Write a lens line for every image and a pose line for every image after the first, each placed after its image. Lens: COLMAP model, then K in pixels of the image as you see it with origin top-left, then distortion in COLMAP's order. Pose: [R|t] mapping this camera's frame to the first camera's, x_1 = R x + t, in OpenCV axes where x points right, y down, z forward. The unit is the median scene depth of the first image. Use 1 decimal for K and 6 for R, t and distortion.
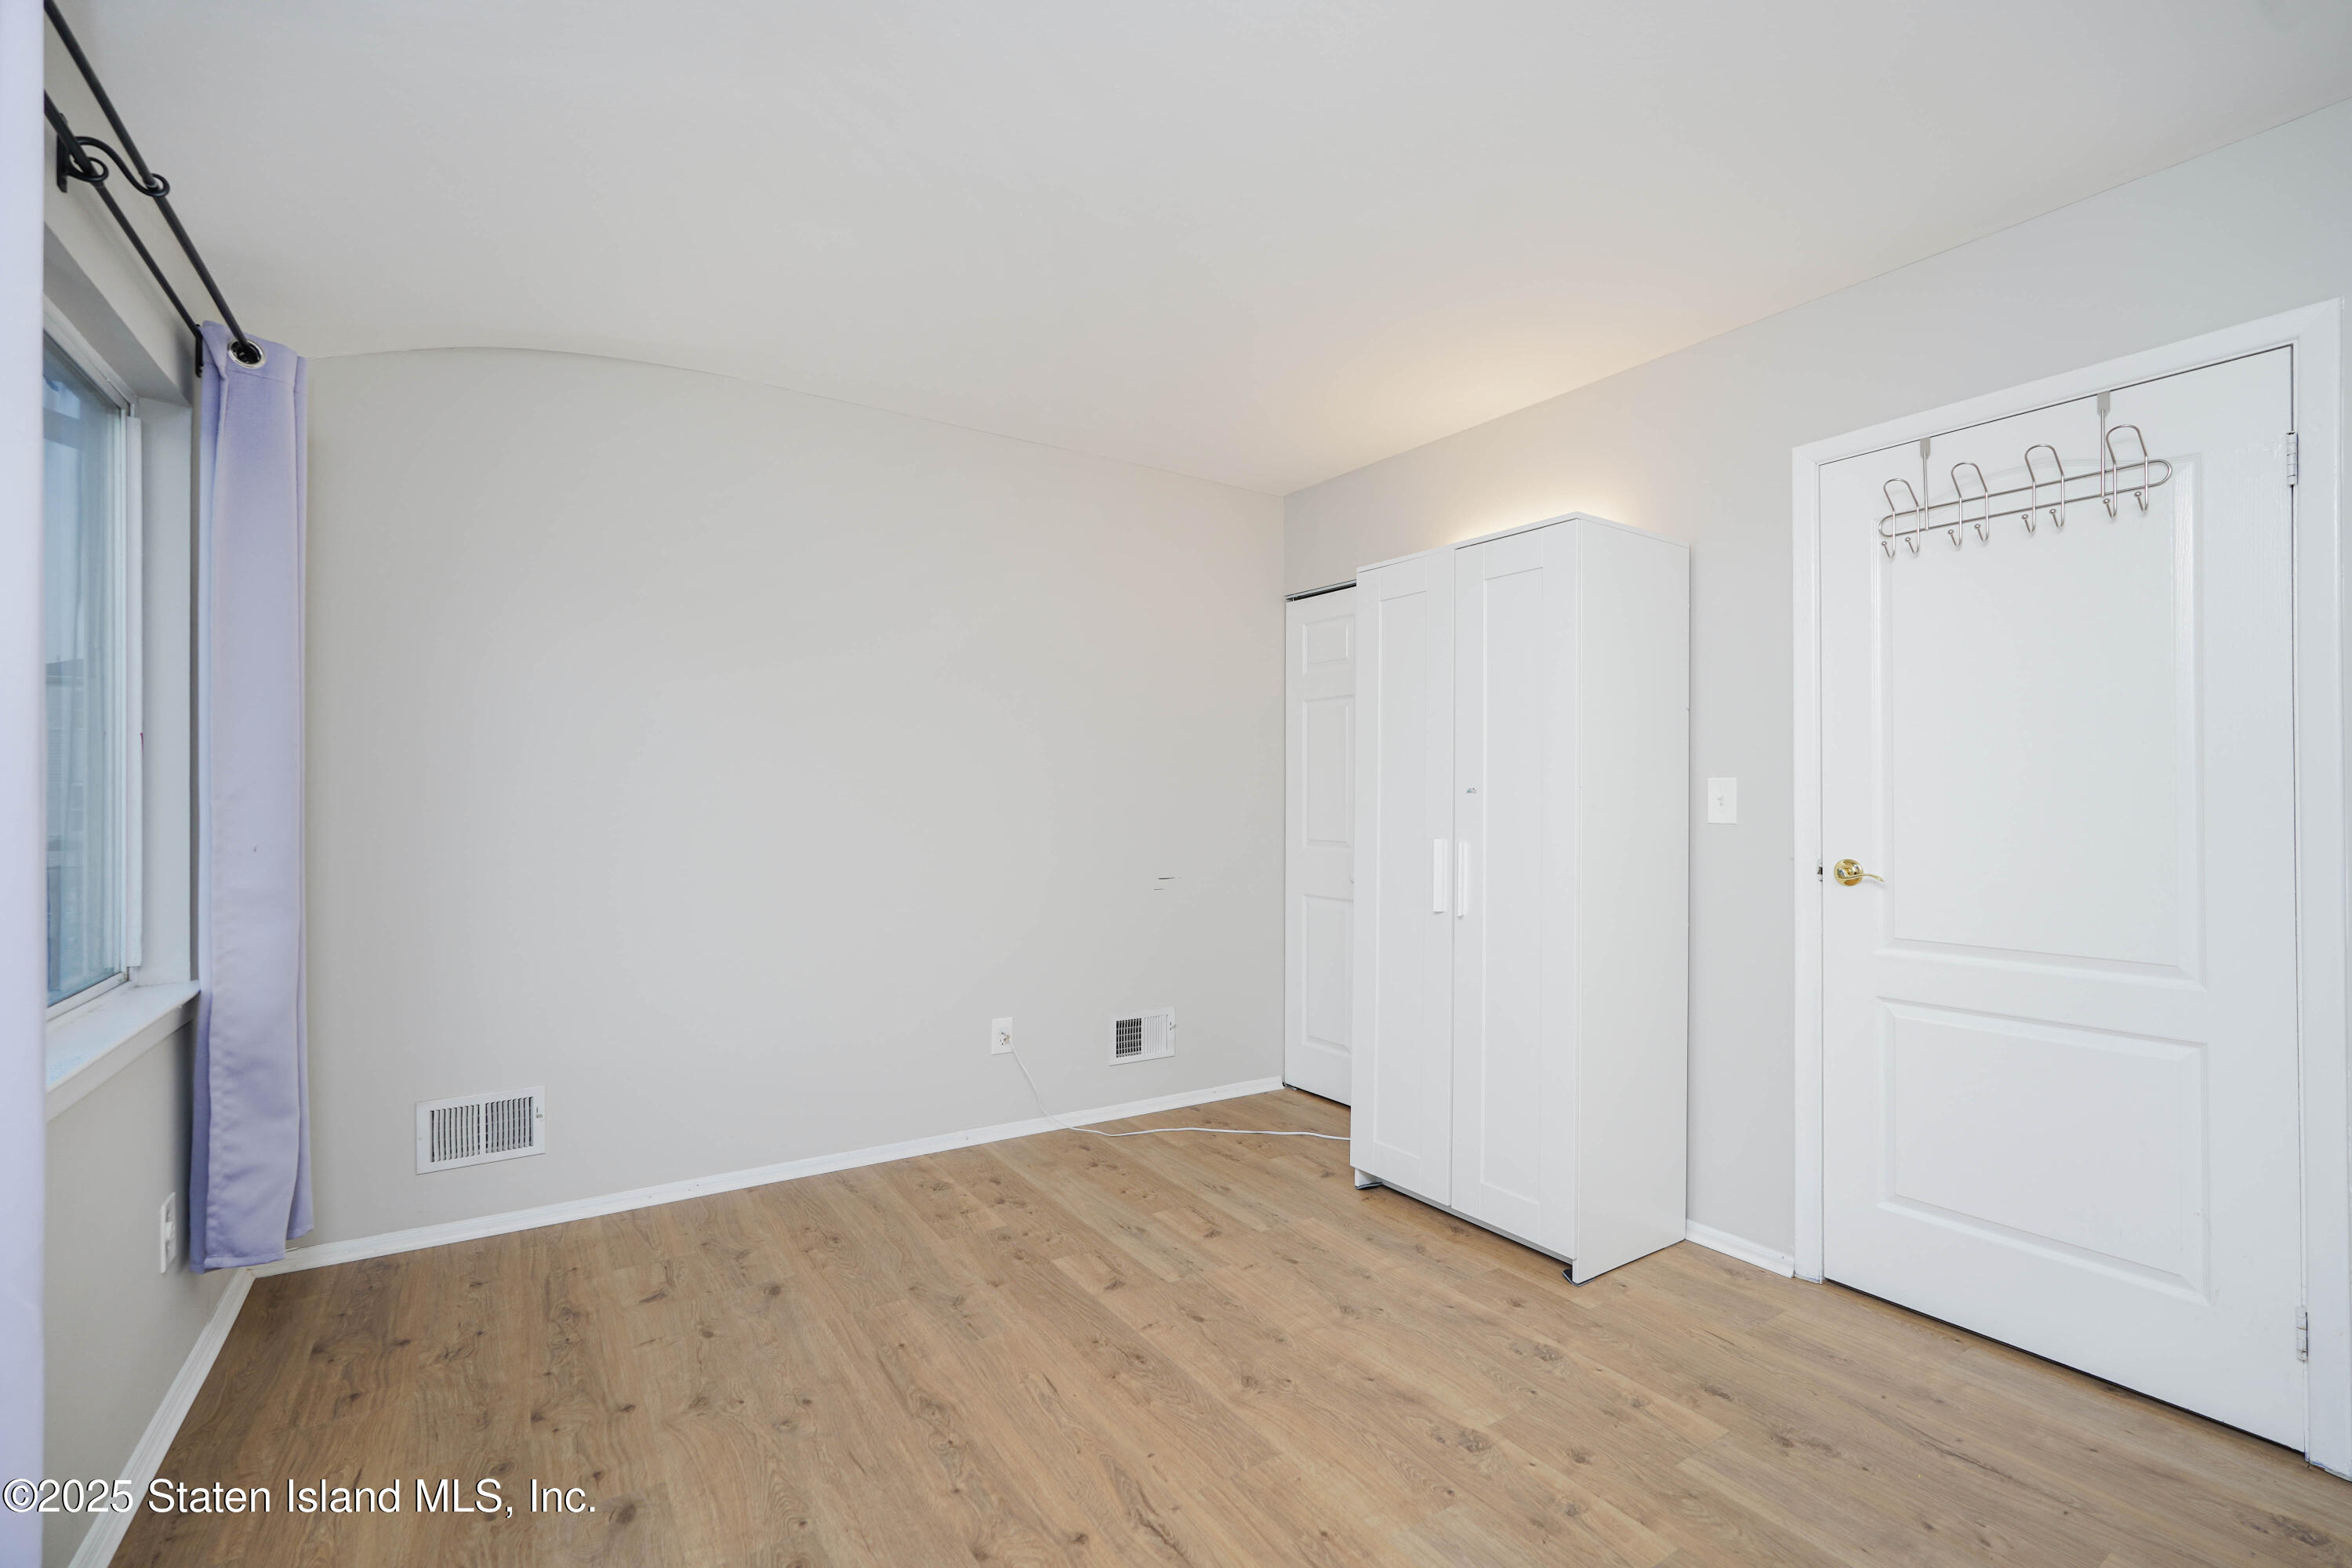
lens RADIAL K [[1061.0, 0, 1162.0], [0, 1061.0, 788.9], [0, 0, 1]] dist [-0.015932, 0.013040]
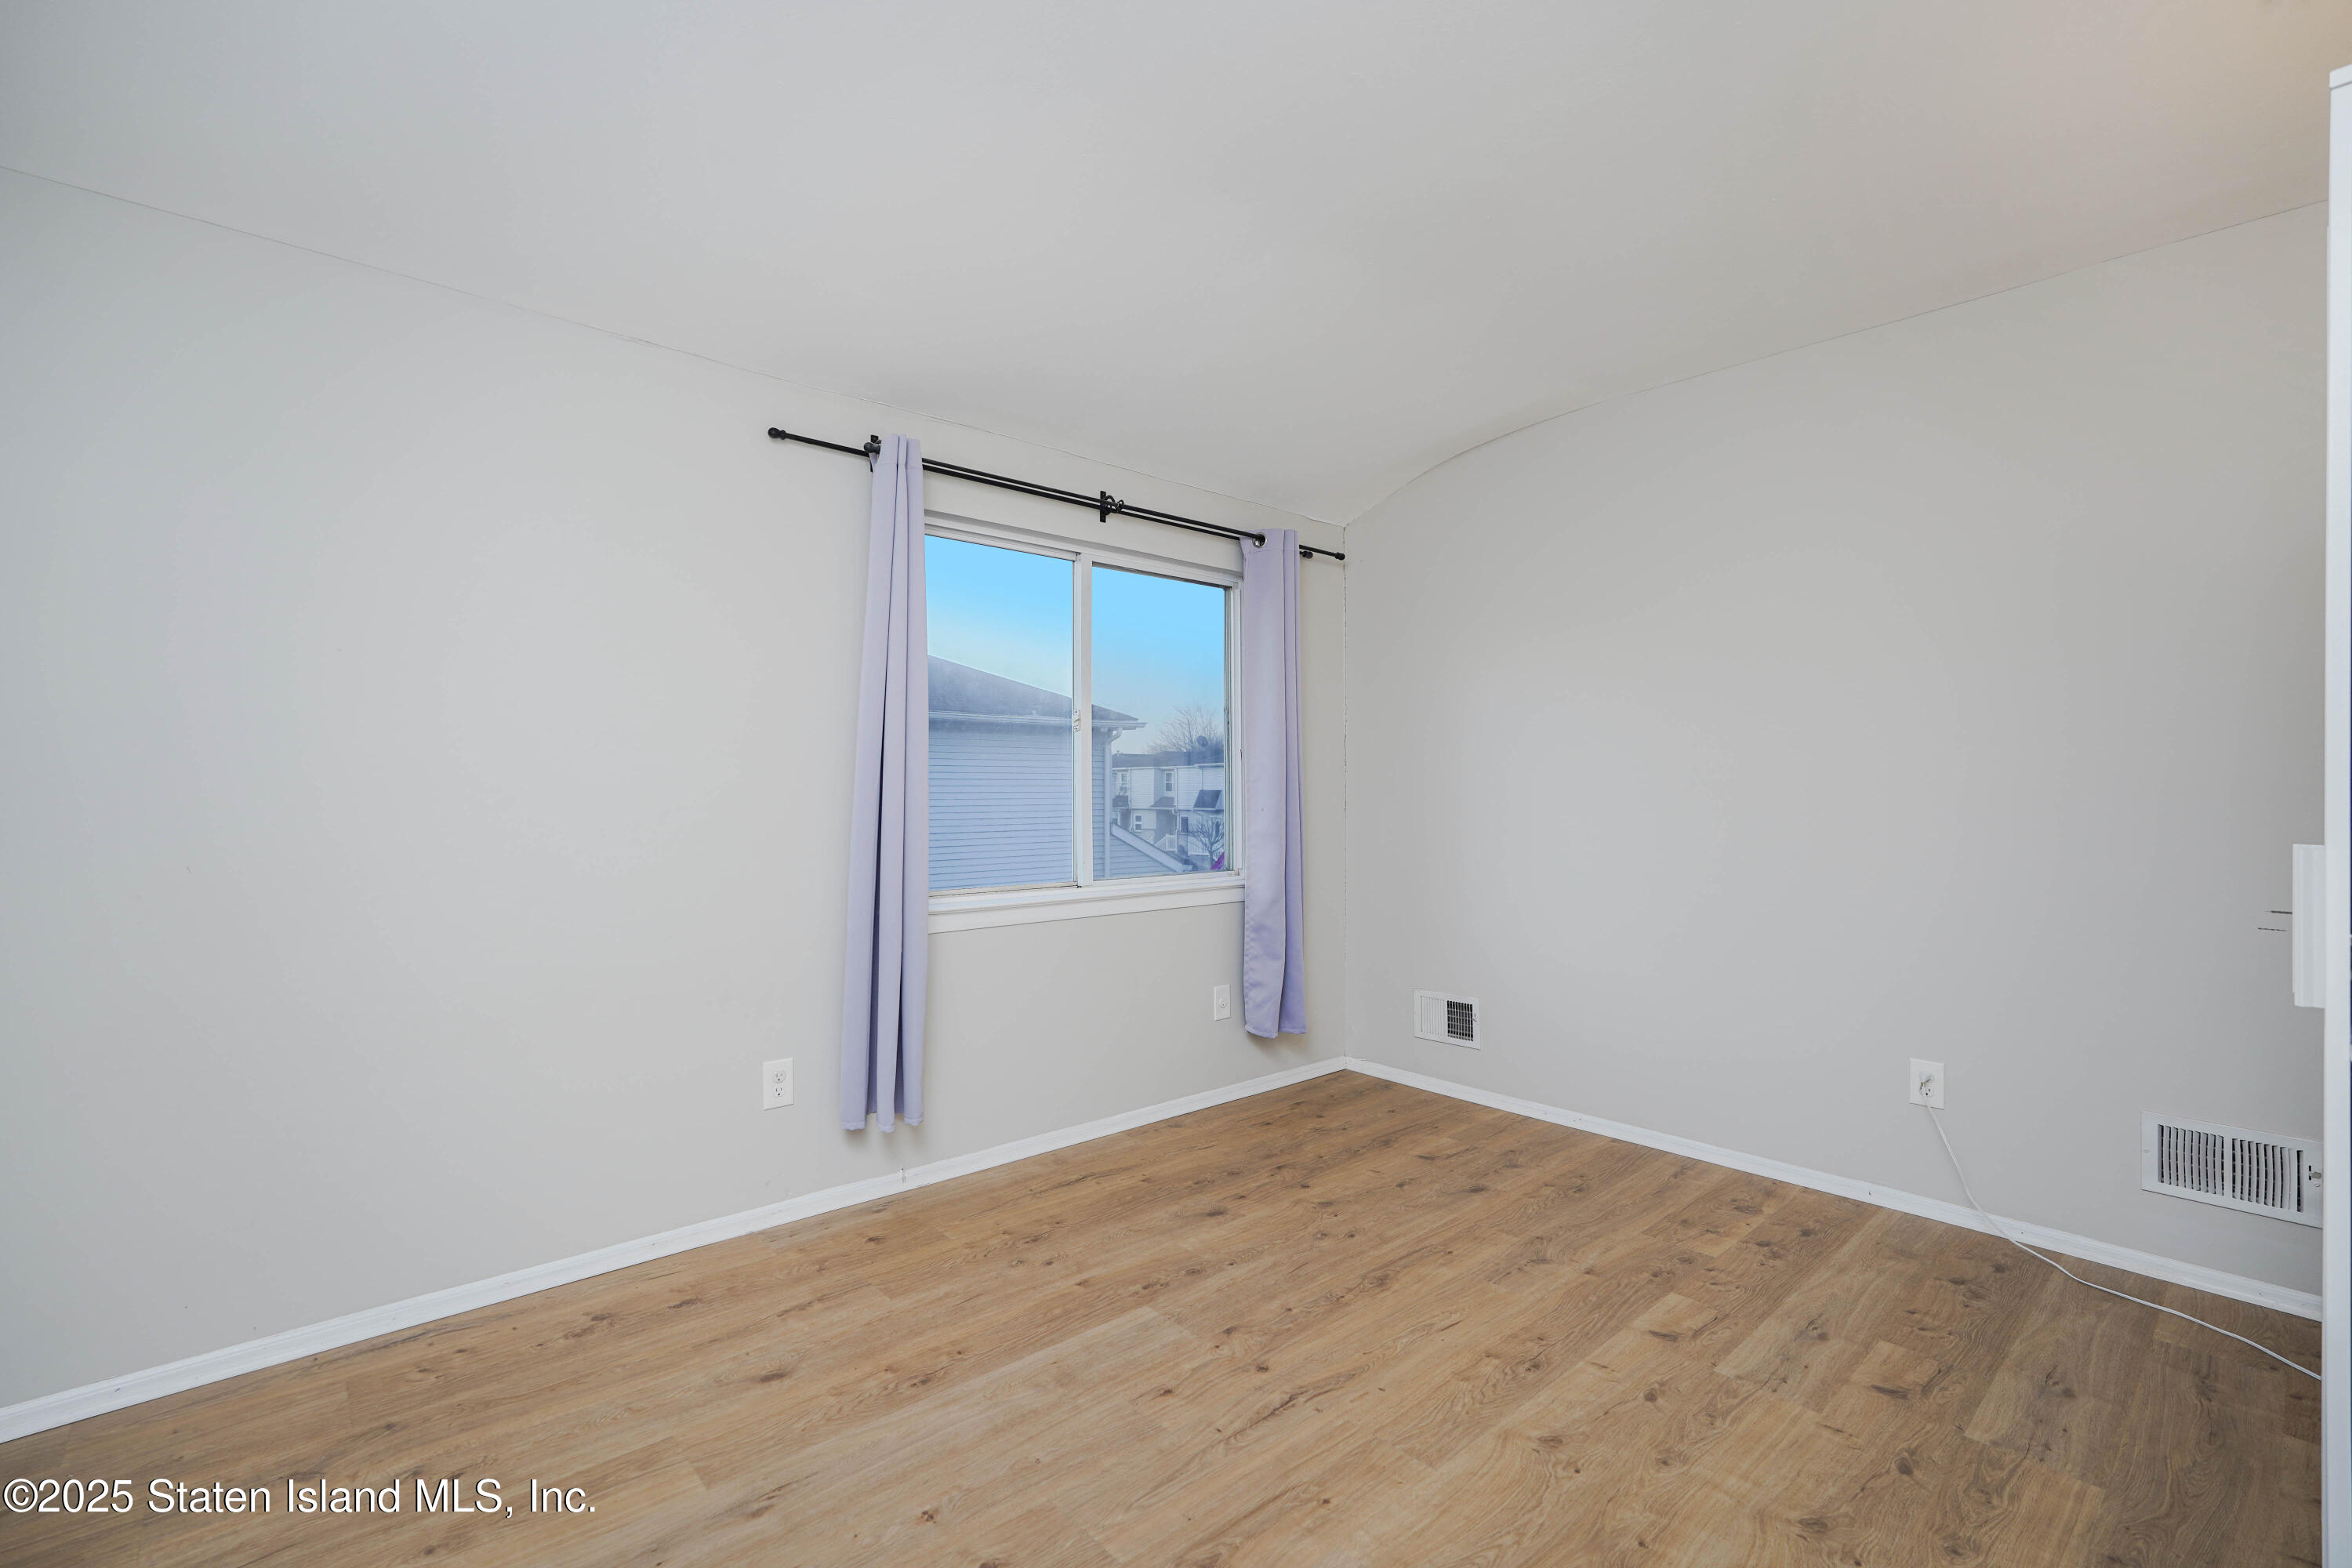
lens RADIAL K [[1061.0, 0, 1162.0], [0, 1061.0, 788.9], [0, 0, 1]] dist [-0.015932, 0.013040]
pose [[0.126907, -0.007711, -0.991885, 0.721736], [0.006135, 0.999957, -0.006989, 0.027360], [0.991896, -0.005199, 0.126949, 0.465861]]
